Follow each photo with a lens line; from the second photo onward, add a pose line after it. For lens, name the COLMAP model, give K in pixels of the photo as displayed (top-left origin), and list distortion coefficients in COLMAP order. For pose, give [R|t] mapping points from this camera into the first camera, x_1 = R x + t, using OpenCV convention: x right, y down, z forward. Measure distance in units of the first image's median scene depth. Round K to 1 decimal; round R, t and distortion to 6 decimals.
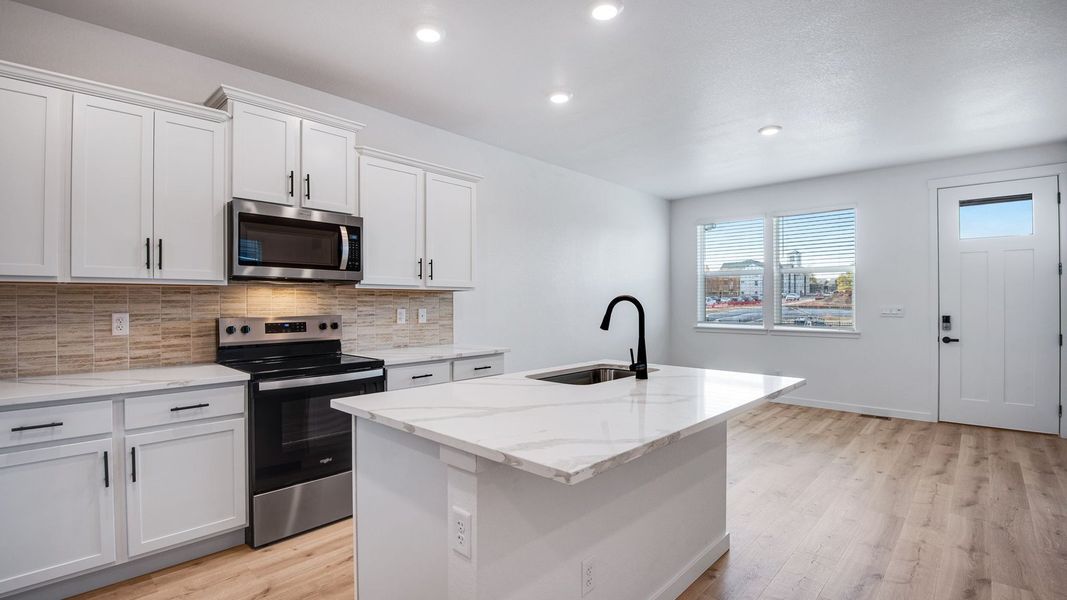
lens RADIAL K [[498.5, 0, 550.0], [0, 498.5, 302.4], [0, 0, 1]] dist [-0.037289, 0.000031]
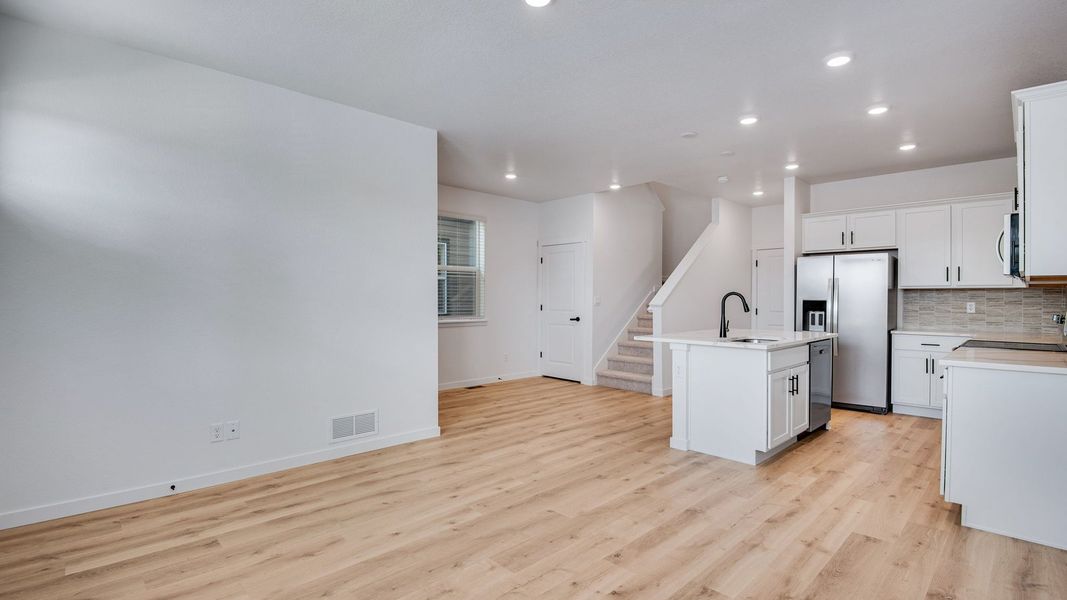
lens RADIAL K [[498.5, 0, 550.0], [0, 498.5, 302.4], [0, 0, 1]] dist [-0.037289, 0.000031]
pose [[-0.999038, -0.001045, 0.043835, 0.515474], [-0.000931, 0.999996, 0.002631, 0.013371], [-0.043838, 0.002588, -0.999035, 1.997354]]
